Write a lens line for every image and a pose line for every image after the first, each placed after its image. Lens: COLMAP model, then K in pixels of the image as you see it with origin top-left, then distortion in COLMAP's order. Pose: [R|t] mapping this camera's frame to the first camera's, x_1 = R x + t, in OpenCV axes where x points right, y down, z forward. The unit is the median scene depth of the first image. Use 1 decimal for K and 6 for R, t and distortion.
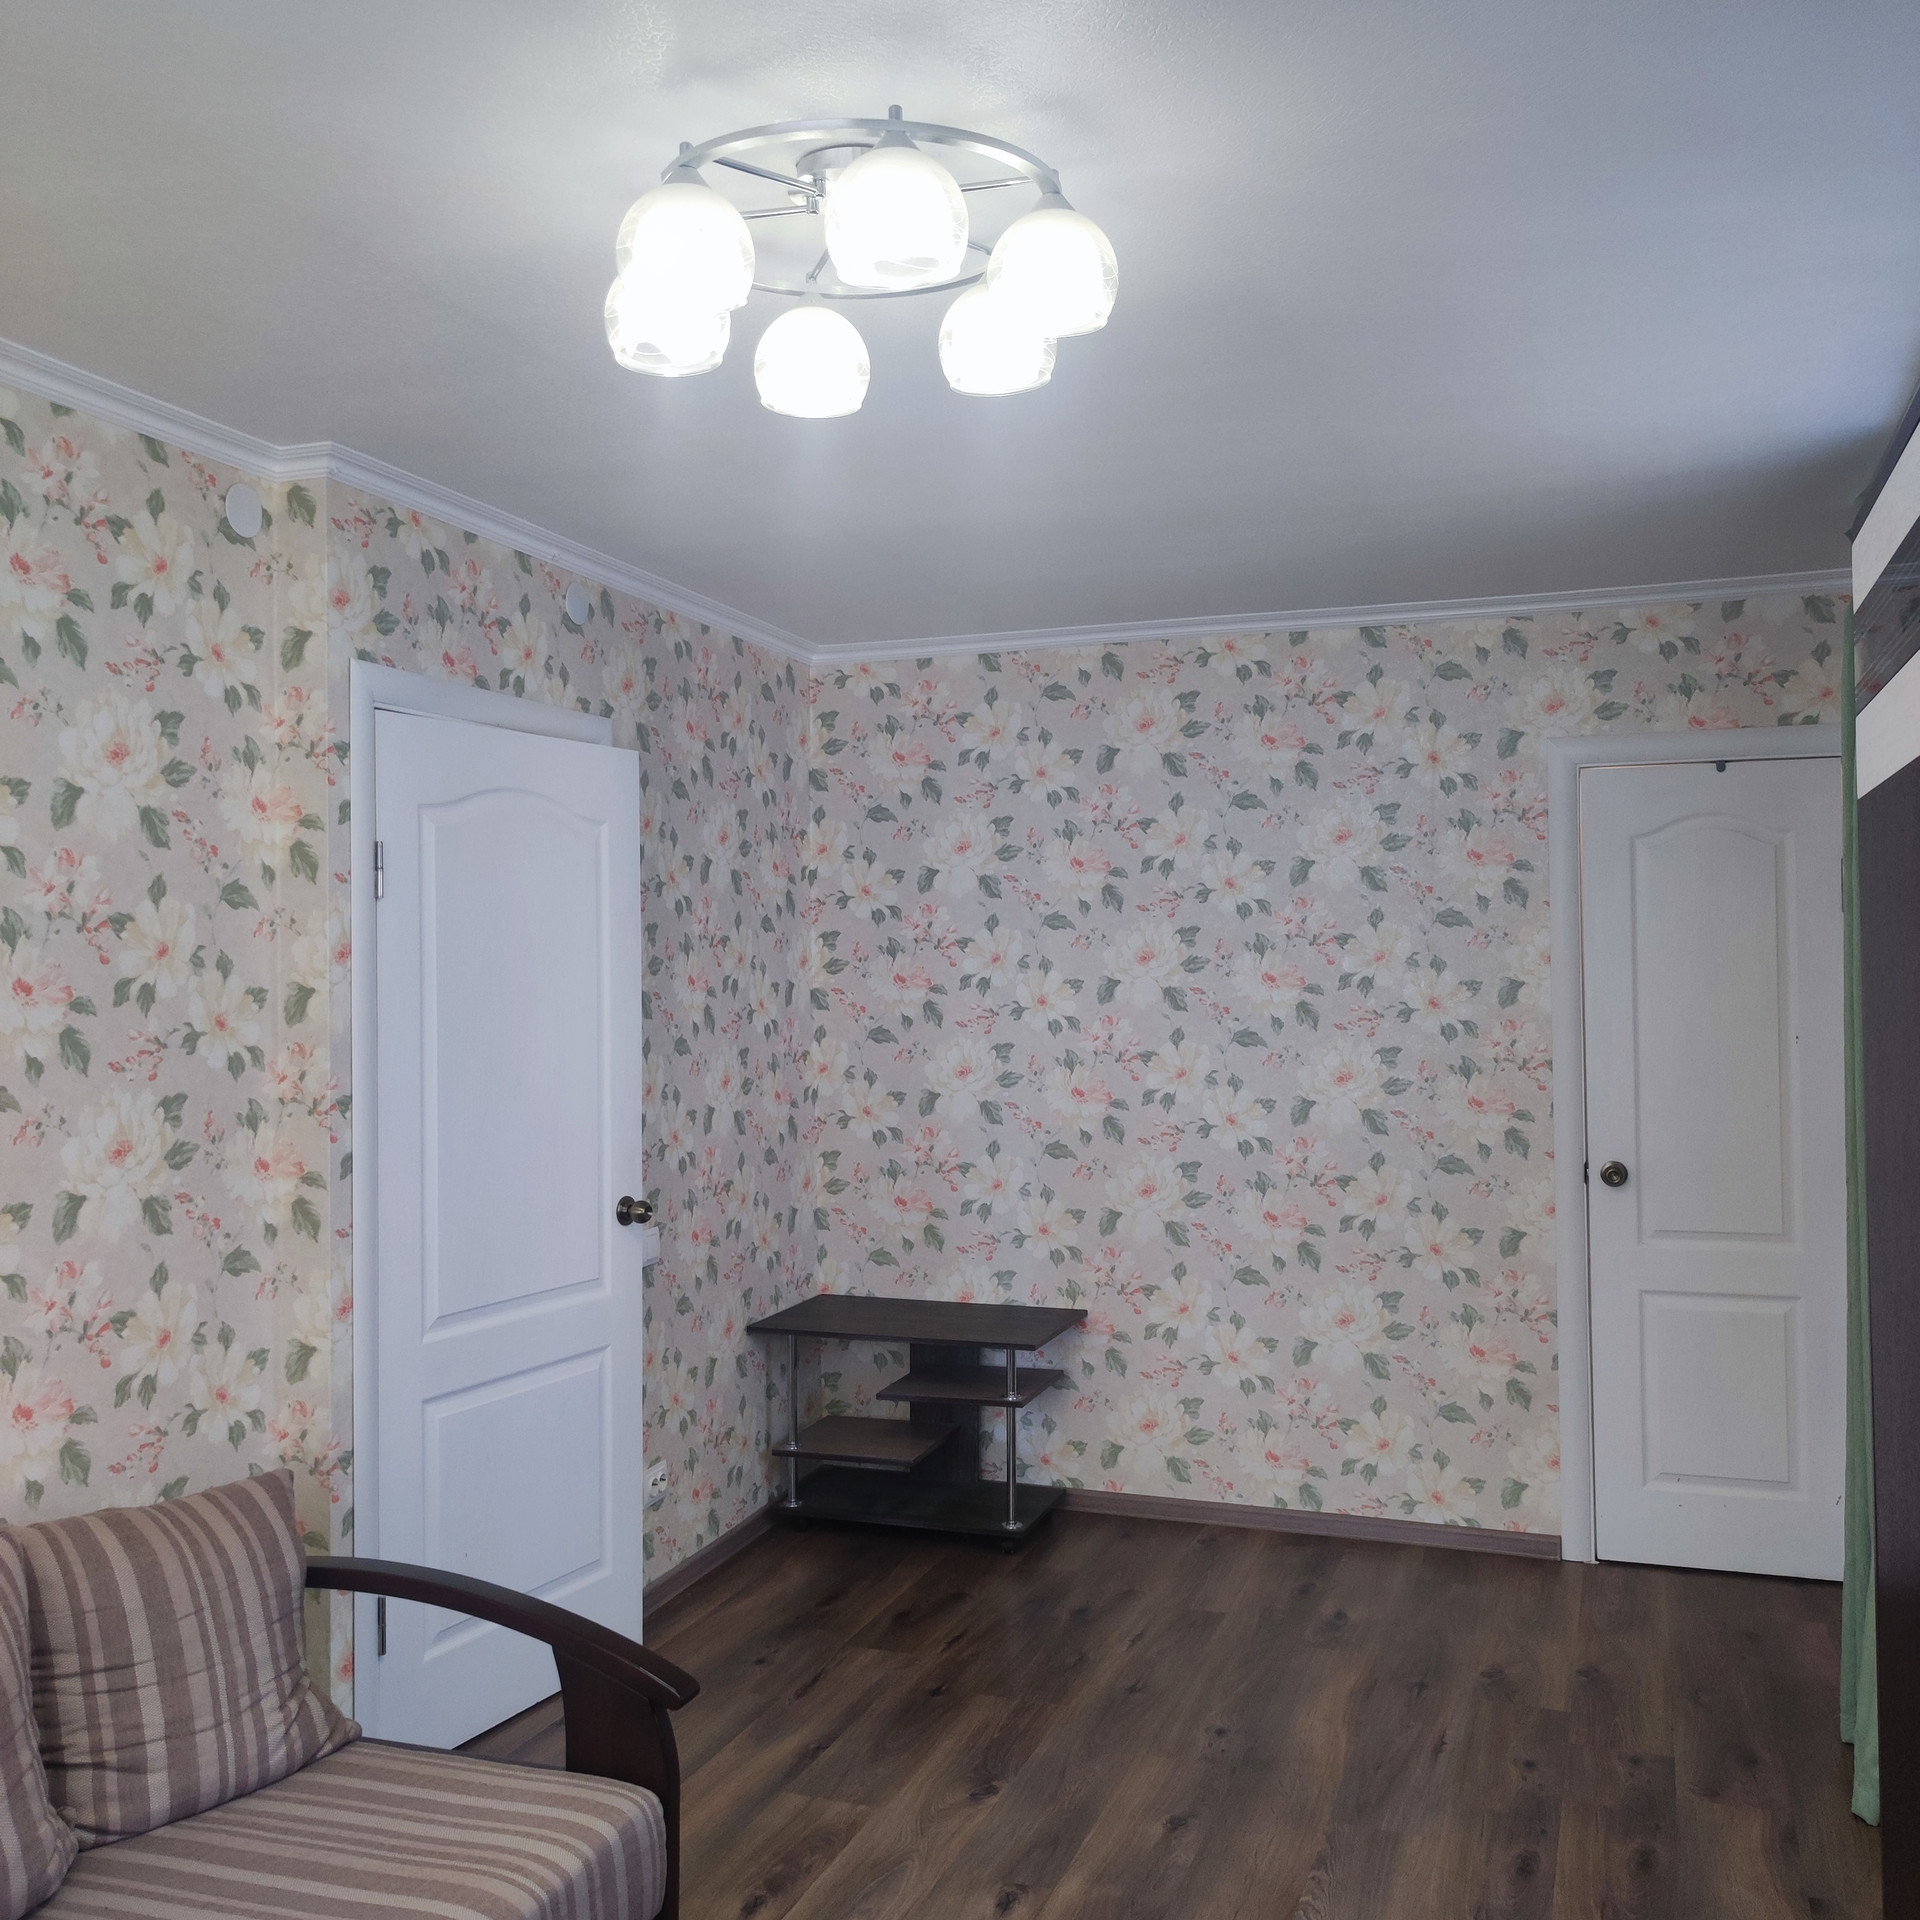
lens RADIAL K [[1911.8, 0, 996.5], [0, 1911.8, 958.6], [0, 0, 1]] dist [0.060578, -0.081092]
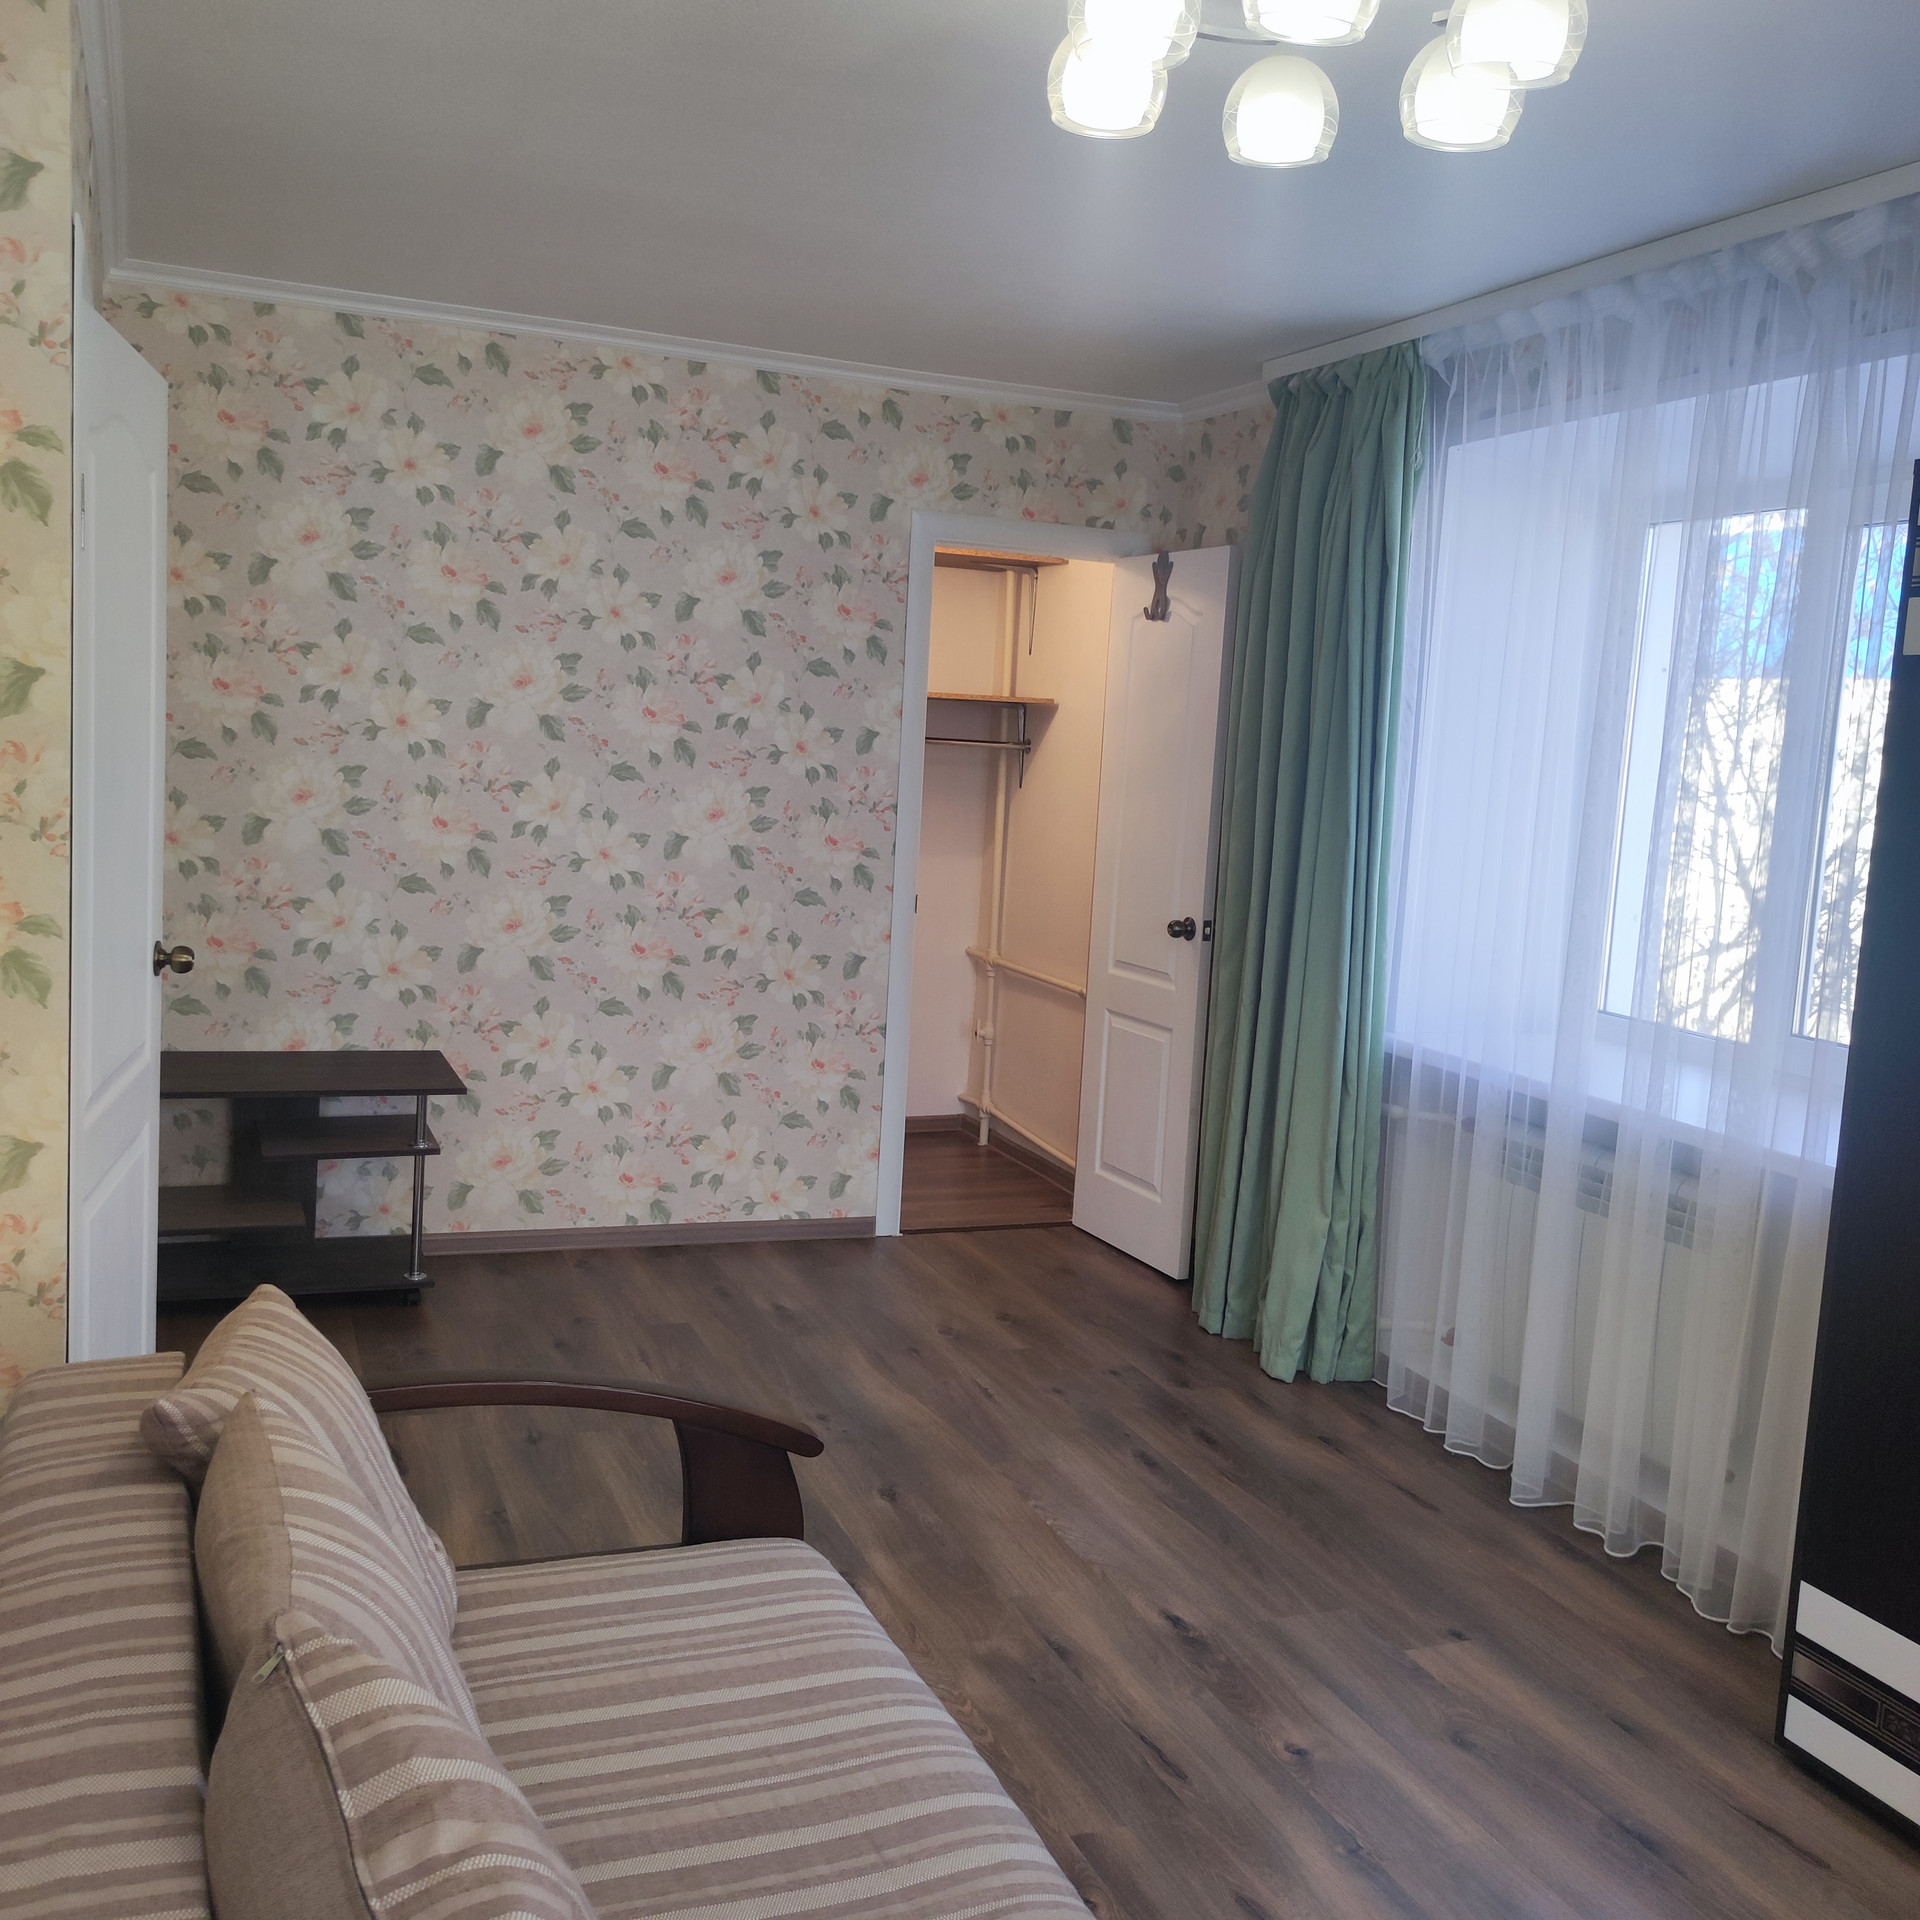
lens RADIAL K [[1911.8, 0, 996.5], [0, 1911.8, 958.6], [0, 0, 1]] dist [0.060578, -0.081092]
pose [[0.741933, -0.027779, 0.669899, -0.397349], [-0.072244, 0.990012, 0.121066, 0.002939], [-0.666571, -0.138219, 0.732516, 0.127776]]
